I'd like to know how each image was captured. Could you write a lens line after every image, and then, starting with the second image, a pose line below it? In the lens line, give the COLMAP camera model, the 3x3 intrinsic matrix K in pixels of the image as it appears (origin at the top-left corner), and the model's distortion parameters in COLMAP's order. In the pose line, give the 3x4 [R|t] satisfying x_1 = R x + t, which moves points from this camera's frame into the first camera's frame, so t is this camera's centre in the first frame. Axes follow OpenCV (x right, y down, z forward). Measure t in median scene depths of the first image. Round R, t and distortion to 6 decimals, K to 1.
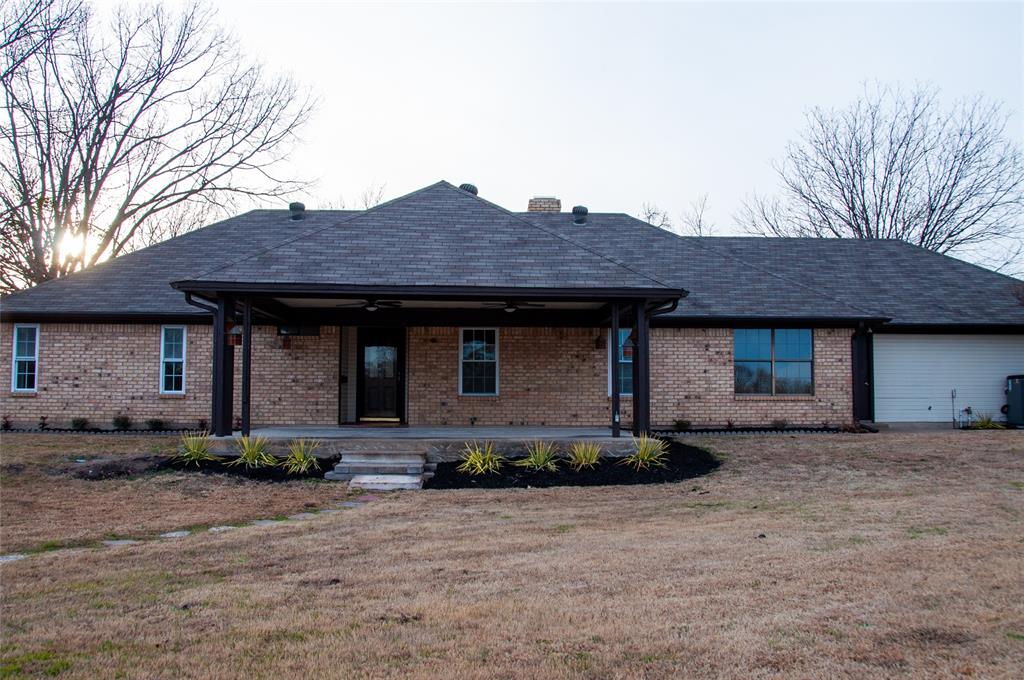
lens RADIAL K [[902.7, 0, 500.4], [0, 902.7, 343.1], [0, 0, 1]] dist [-0.085358, 0.045588]
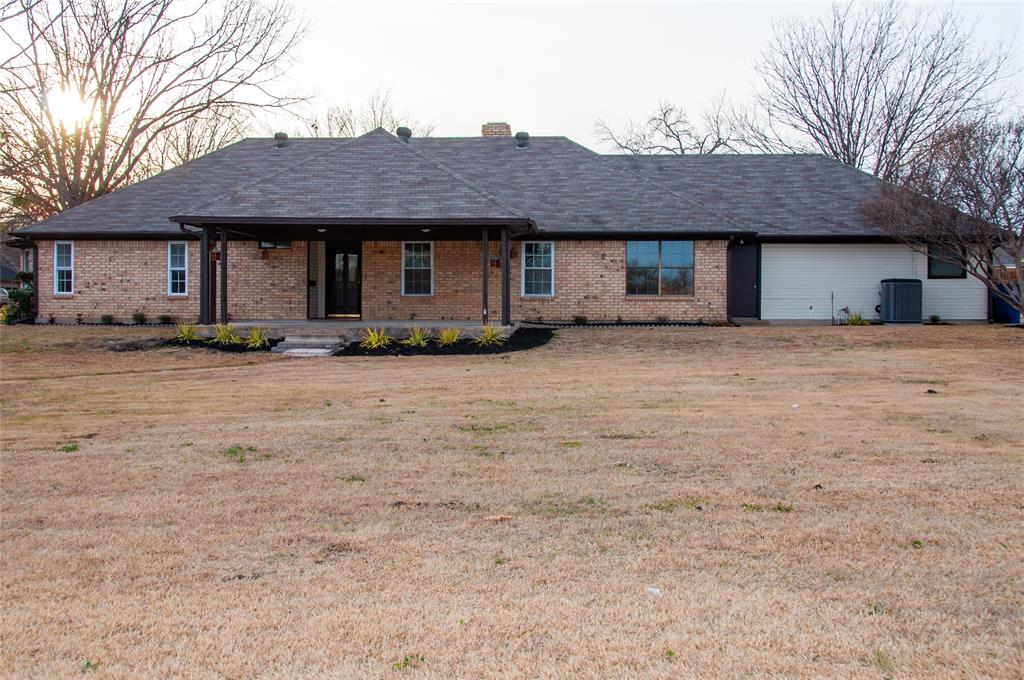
lens RADIAL K [[1089.7, 0, 495.7], [0, 1089.7, 316.2], [0, 0, 1]] dist [-0.053656, 0.000000]
pose [[0.996138, 0.000336, -0.087799, 0.215641], [0.006214, 0.997216, 0.074313, -0.025283], [0.087580, -0.074572, 0.993362, -0.488777]]
